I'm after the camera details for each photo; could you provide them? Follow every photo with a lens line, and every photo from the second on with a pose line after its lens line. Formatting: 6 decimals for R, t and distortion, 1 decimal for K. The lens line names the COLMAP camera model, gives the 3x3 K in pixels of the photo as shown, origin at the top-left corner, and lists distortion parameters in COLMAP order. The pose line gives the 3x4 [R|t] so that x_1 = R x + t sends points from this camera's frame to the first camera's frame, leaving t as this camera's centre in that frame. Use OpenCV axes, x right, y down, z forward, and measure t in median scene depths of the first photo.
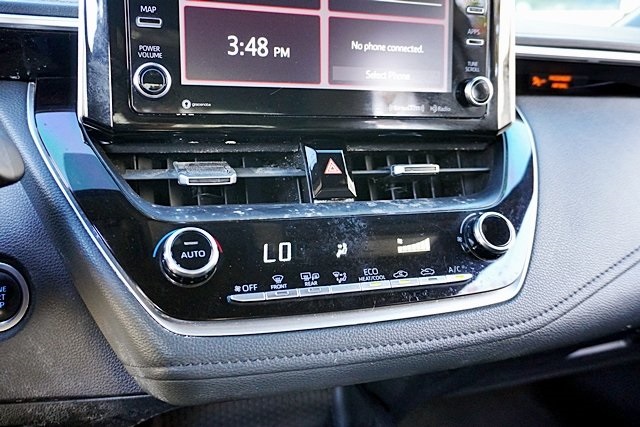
lens RADIAL K [[569.8, 0, 314.7], [0, 569.8, 219.4], [0, 0, 1]] dist [-0.010999, 0.009268]
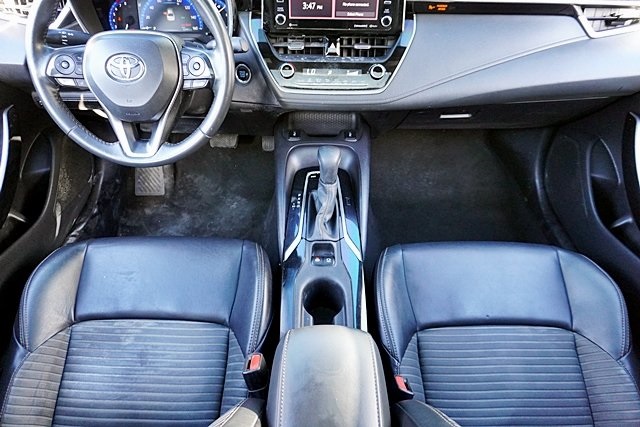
lens RADIAL K [[434.9, 0, 317.3], [0, 434.9, 216.1], [0, 0, 1]] dist [-0.044129, 0.033931]
pose [[0.943090, 0.202810, -0.263530, 0.823098], [-0.058863, 0.881786, 0.467963, -0.394281], [0.327285, -0.425819, 0.843542, -1.598446]]
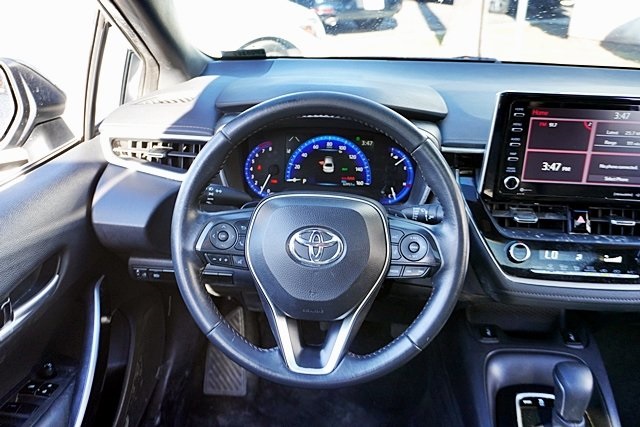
lens RADIAL K [[569.8, 0, 314.1], [0, 569.8, 220.9], [0, 0, 1]] dist [-0.010999, 0.009268]
pose [[0.917562, 0.154278, -0.366439, -0.119452], [-0.084409, 0.976225, 0.199648, -0.464215], [0.388528, -0.152259, 0.908770, -1.555996]]
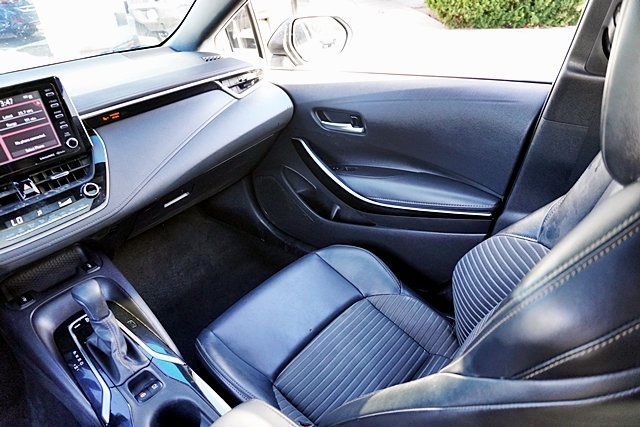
lens RADIAL K [[434.9, 0, 323.7], [0, 434.9, 215.2], [0, 0, 1]] dist [-0.044129, 0.033931]
pose [[0.859964, -0.347734, 0.373554, 0.490003], [0.232363, 0.918463, 0.320053, -0.318392], [-0.454389, -0.188434, 0.870646, -1.743648]]
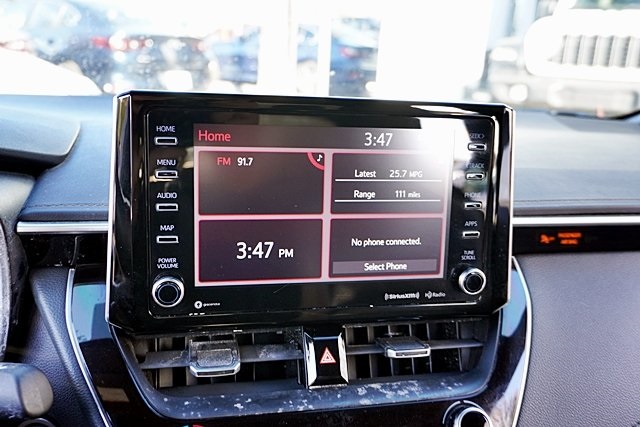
lens RADIAL K [[569.8, 0, 310.4], [0, 569.8, 217.6], [0, 0, 1]] dist [-0.010999, 0.009268]
pose [[0.992630, 0.047330, -0.111561, 0.110363], [-0.044043, 0.998525, 0.031748, -0.400134], [0.112899, -0.026600, 0.993250, -0.097415]]
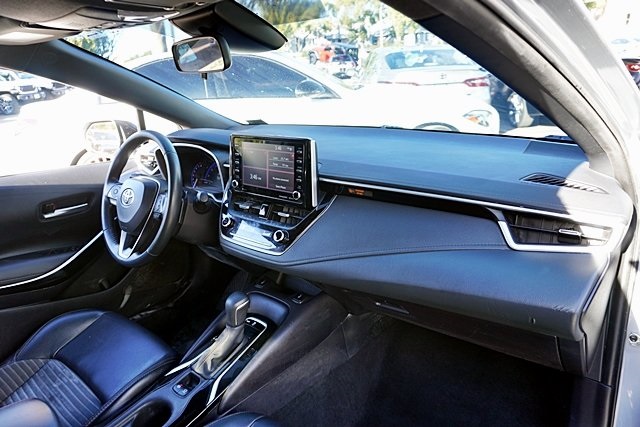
lens RADIAL K [[434.9, 0, 319.3], [0, 434.9, 216.2], [0, 0, 1]] dist [-0.044129, 0.033931]
pose [[0.506278, 0.210312, -0.836332, 2.744298], [-0.144375, 0.976790, 0.158234, -0.577634], [0.850199, 0.040635, 0.524891, -0.228389]]
